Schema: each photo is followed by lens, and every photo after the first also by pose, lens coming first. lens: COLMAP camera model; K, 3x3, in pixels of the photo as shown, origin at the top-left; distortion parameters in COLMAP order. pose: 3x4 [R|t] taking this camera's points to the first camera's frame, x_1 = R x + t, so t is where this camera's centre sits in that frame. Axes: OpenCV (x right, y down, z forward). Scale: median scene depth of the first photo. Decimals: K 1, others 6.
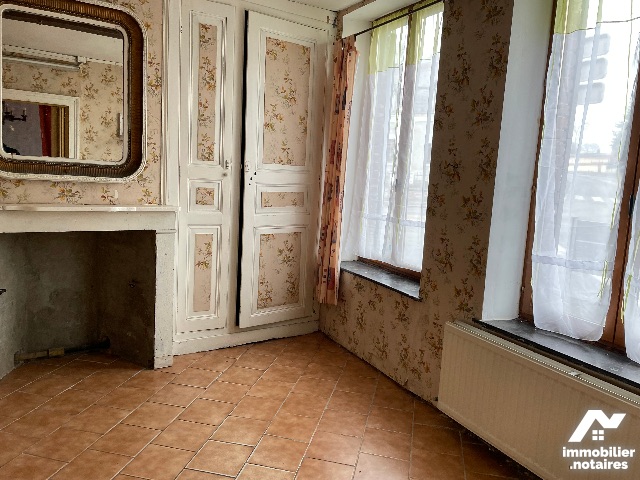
lens RADIAL K [[482.3, 0, 321.0], [0, 482.3, 236.5], [0, 0, 1]] dist [0.092559, -0.112821]
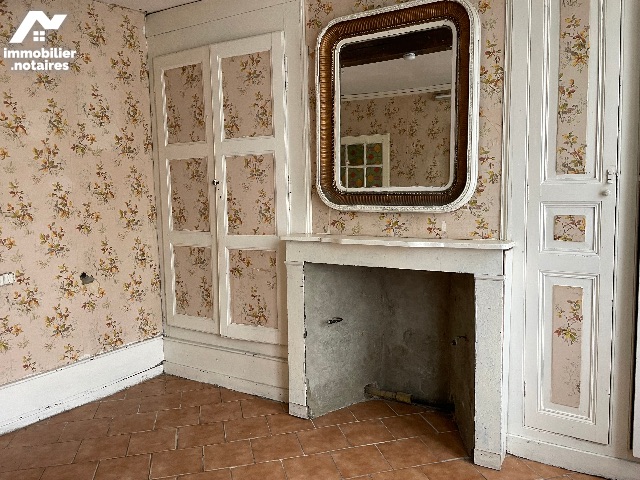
lens RADIAL K [[482.3, 0, 313.1], [0, 482.3, 233.6], [0, 0, 1]] dist [0.092559, -0.112821]
pose [[0.462138, 0.009868, -0.886753, 0.178326], [-0.079641, 0.996359, -0.030417, -0.027714], [0.883225, 0.084679, 0.461241, 0.383997]]
